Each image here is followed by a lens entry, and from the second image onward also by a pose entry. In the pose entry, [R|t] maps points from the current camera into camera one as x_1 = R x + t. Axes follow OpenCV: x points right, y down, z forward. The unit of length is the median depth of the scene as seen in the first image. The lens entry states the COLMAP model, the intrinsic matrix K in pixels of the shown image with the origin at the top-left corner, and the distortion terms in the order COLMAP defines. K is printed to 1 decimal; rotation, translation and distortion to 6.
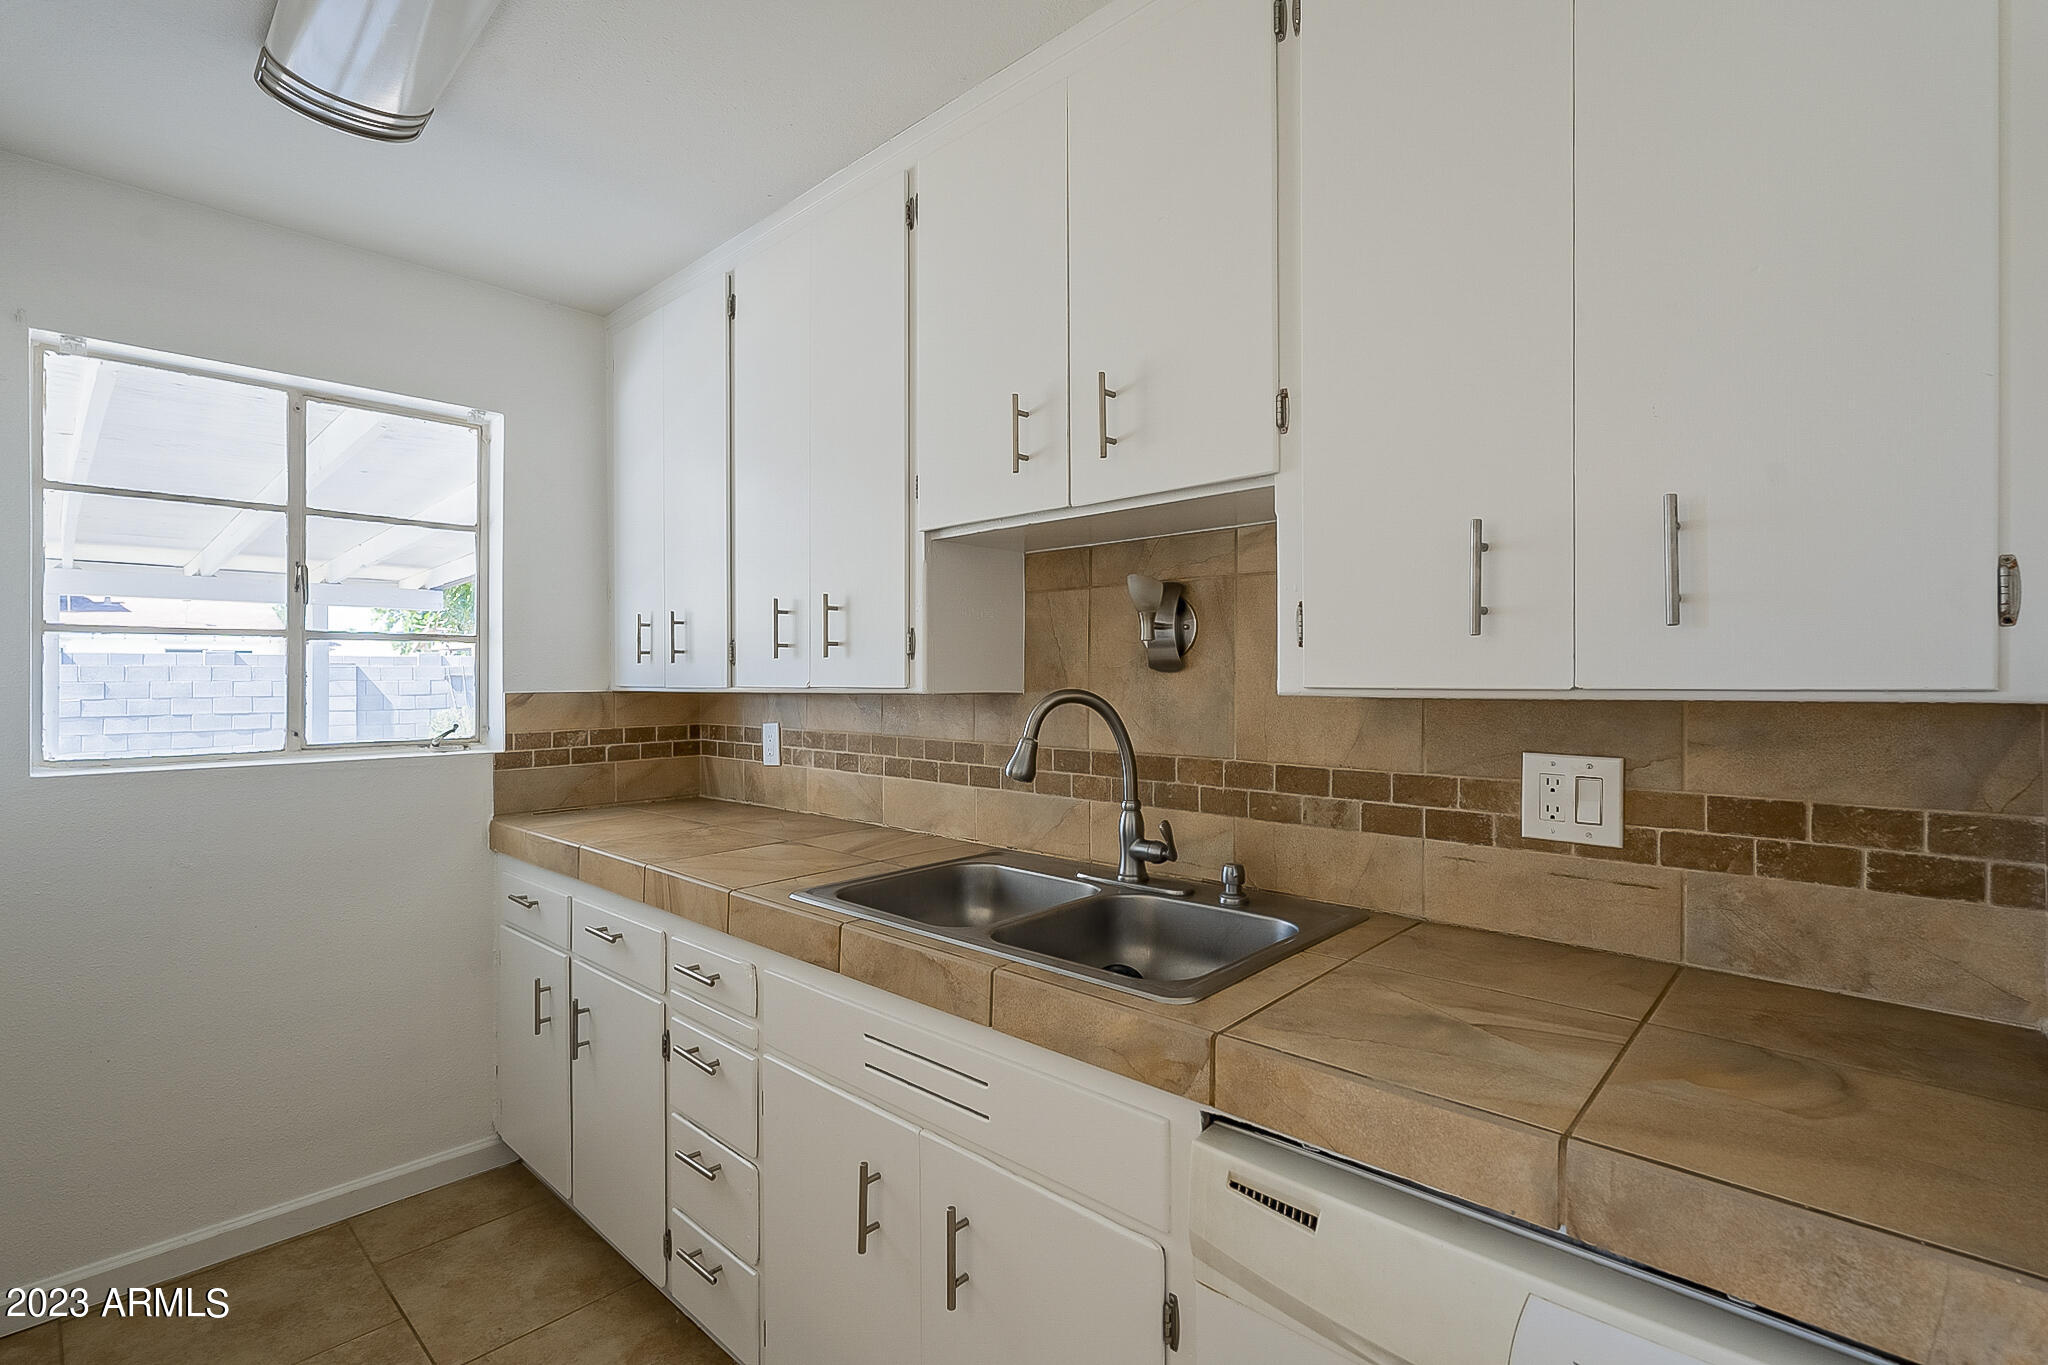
lens RADIAL K [[937.3, 0, 1013.9], [0, 937.3, 680.3], [0, 0, 1]] dist [-0.003048, 0.001222]
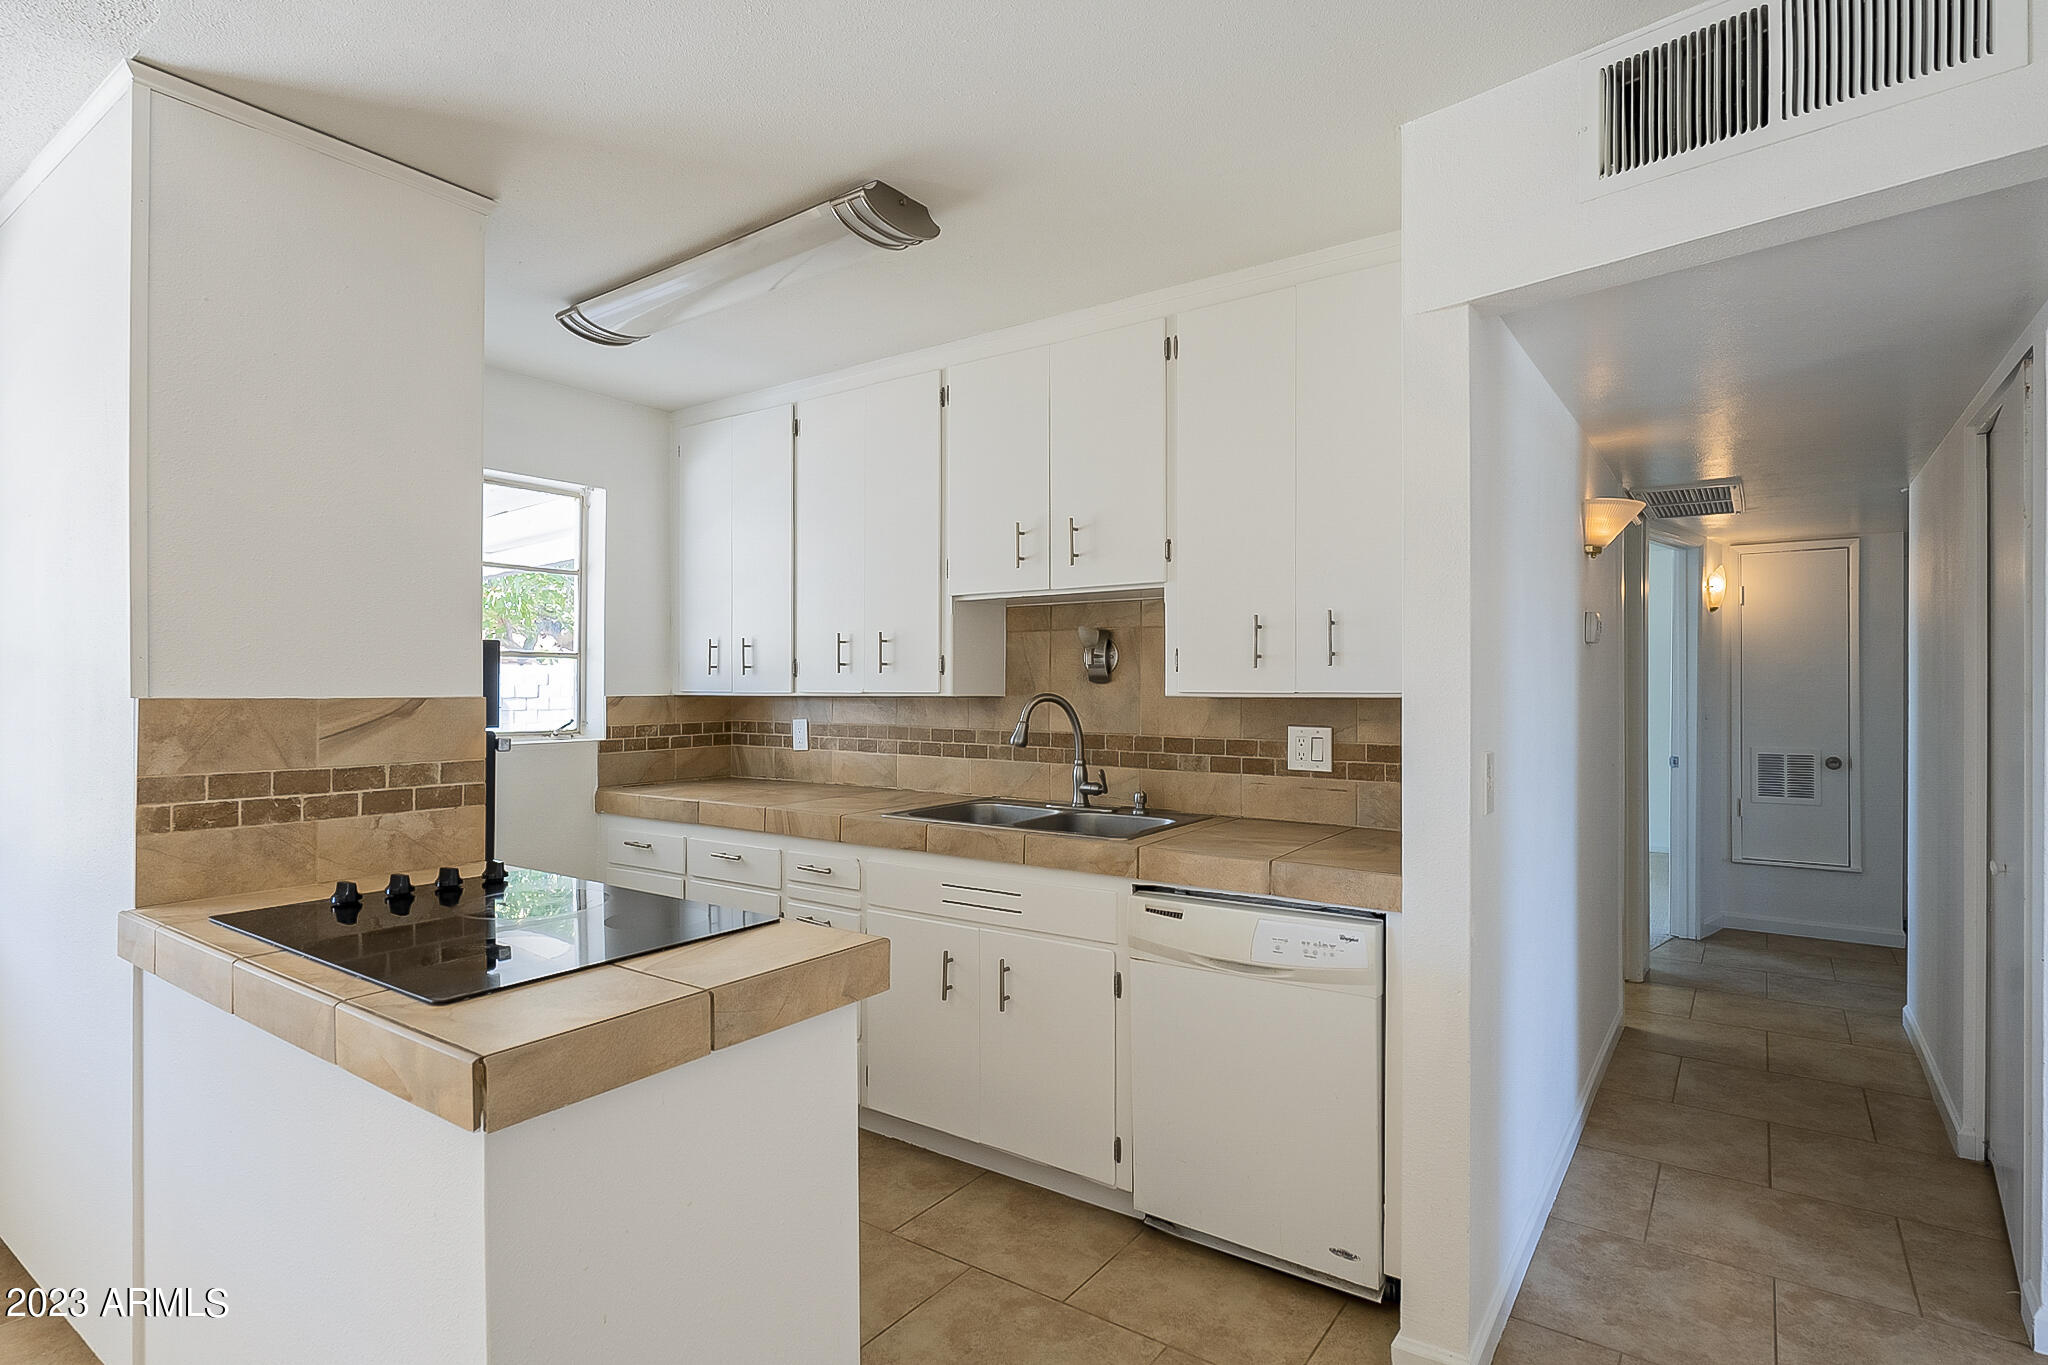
lens RADIAL K [[1037.9, 0, 1014.5], [0, 1037.9, 683.5], [0, 0, 1]] dist [-0.000633, -0.001012]
pose [[0.990761, 0.003963, 0.135559, -0.214558], [-0.003313, 0.999982, -0.005025, 0.000994], [-0.135577, 0.004530, 0.990756, -0.728964]]
